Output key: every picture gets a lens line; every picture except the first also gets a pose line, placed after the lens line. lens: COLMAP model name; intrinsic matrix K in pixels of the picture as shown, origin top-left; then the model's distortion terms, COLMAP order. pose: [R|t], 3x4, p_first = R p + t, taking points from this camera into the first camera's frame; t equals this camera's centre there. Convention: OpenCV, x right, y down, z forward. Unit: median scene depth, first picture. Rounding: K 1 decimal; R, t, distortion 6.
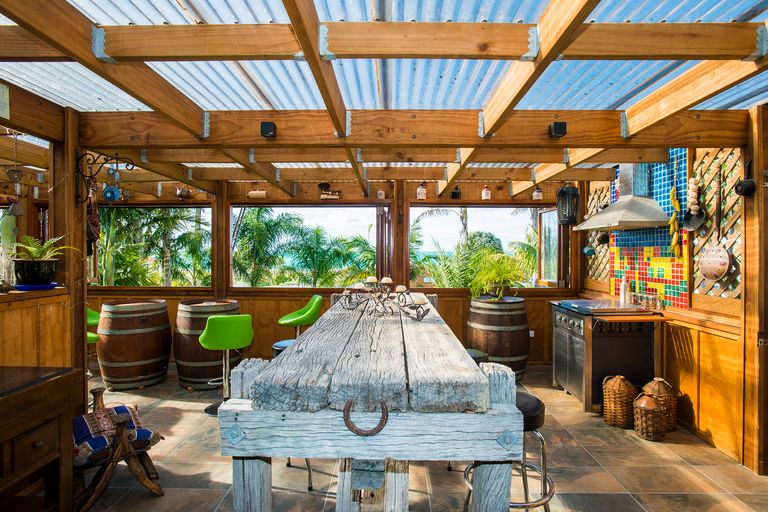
lens RADIAL K [[417.7, 0, 383.5], [0, 417.7, 251.9], [0, 0, 1]] dist [-0.029345, 0.006129]
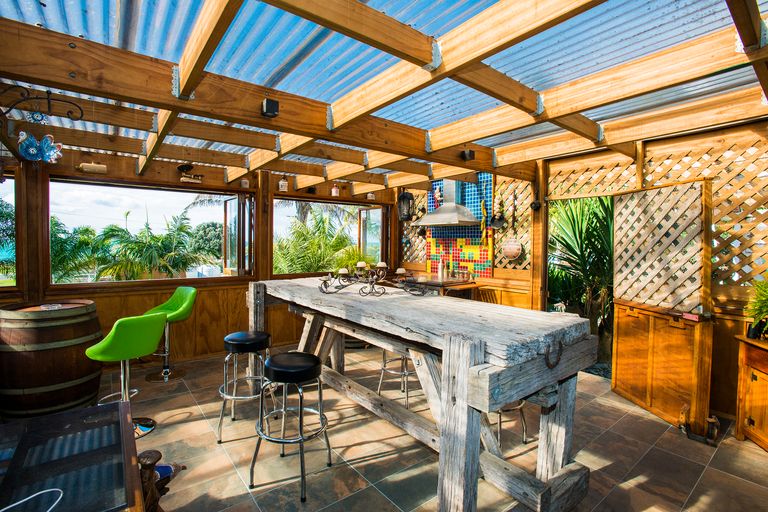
lens RADIAL K [[374.9, 0, 382.8], [0, 374.9, 253.1], [0, 0, 1]] dist [-0.036002, 0.003127]
pose [[0.775867, -0.011627, 0.630789, -0.463426], [-0.006666, 0.999623, 0.026625, 0.006644], [-0.630861, -0.024862, 0.775497, 0.138315]]
